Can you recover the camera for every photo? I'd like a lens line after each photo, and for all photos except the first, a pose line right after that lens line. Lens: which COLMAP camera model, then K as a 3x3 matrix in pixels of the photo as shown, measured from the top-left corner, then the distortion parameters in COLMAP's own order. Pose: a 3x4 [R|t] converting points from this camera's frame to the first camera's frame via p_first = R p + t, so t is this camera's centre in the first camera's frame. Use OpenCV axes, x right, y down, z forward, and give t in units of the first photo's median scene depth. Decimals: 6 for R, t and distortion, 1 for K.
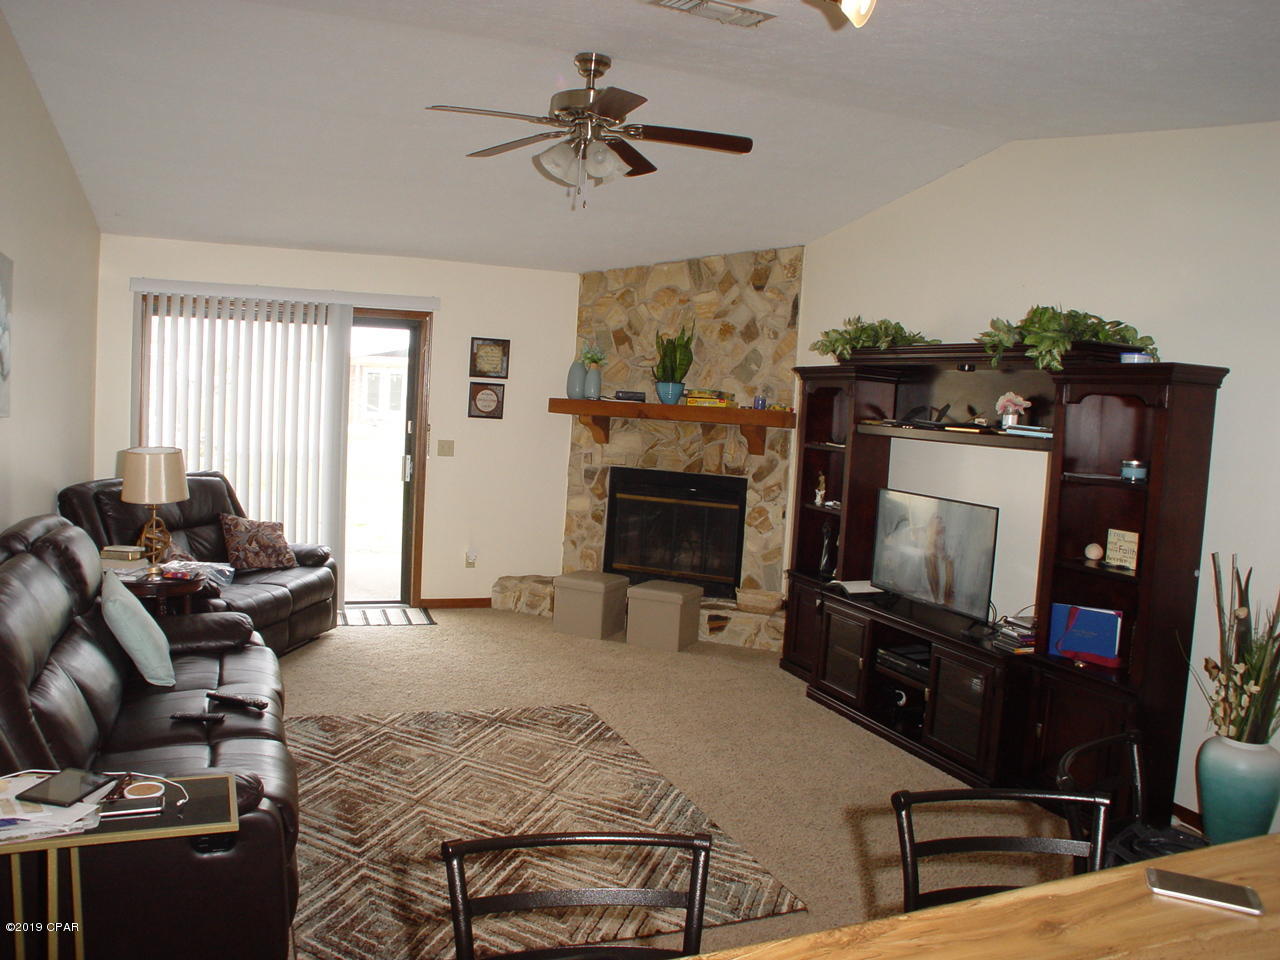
lens RADIAL K [[984.0, 0, 608.5], [0, 984.0, 477.7], [0, 0, 1]] dist [-0.194347, 0.130299]
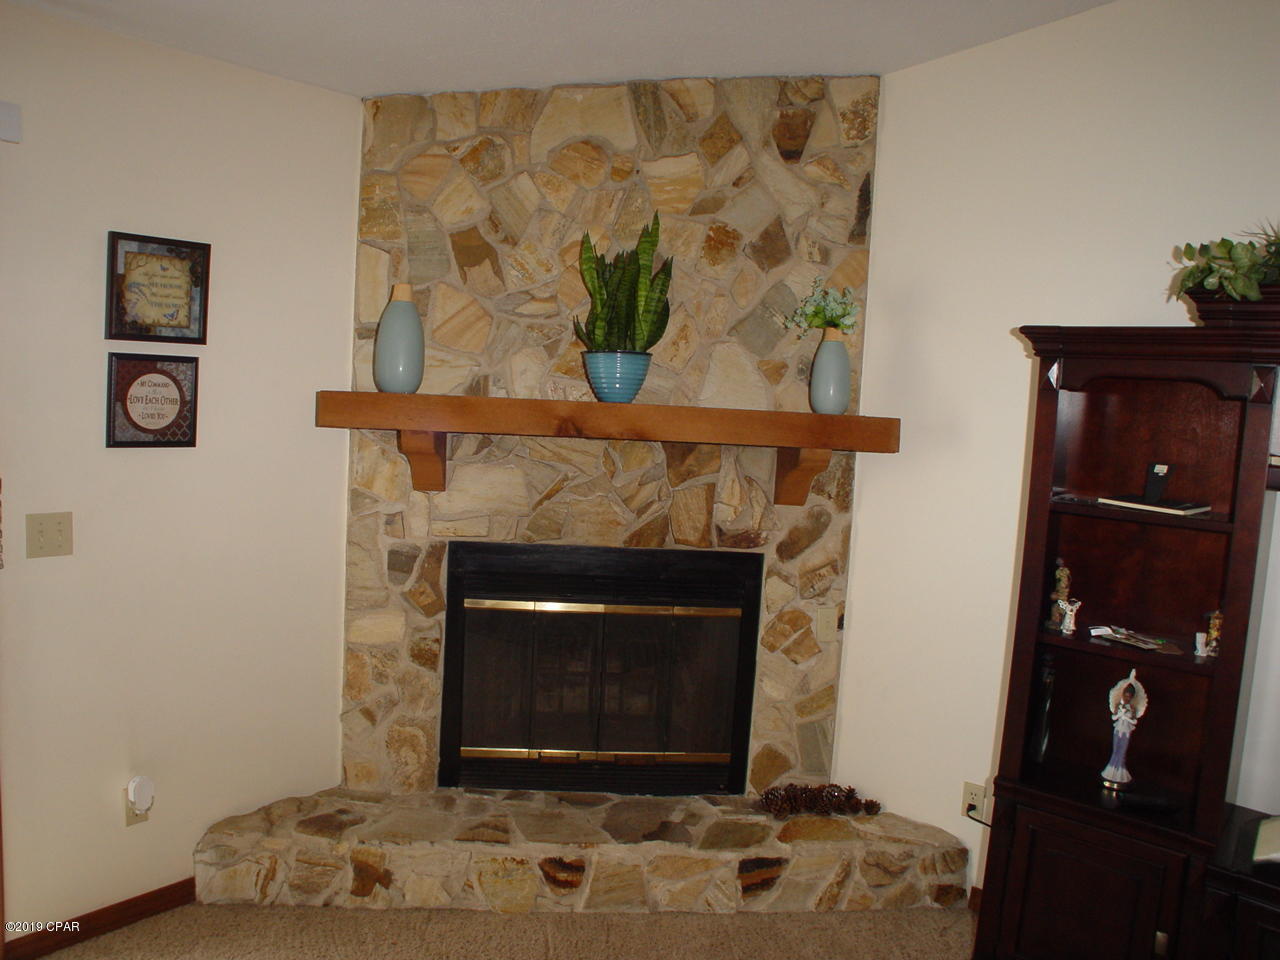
lens RADIAL K [[984.0, 0, 608.5], [0, 984.0, 477.7], [0, 0, 1]] dist [-0.194347, 0.130299]
pose [[0.881506, -0.056694, 0.468757, -0.145395], [0.035899, 0.997939, 0.053188, -0.063163], [-0.470807, -0.030057, 0.881724, 0.598949]]
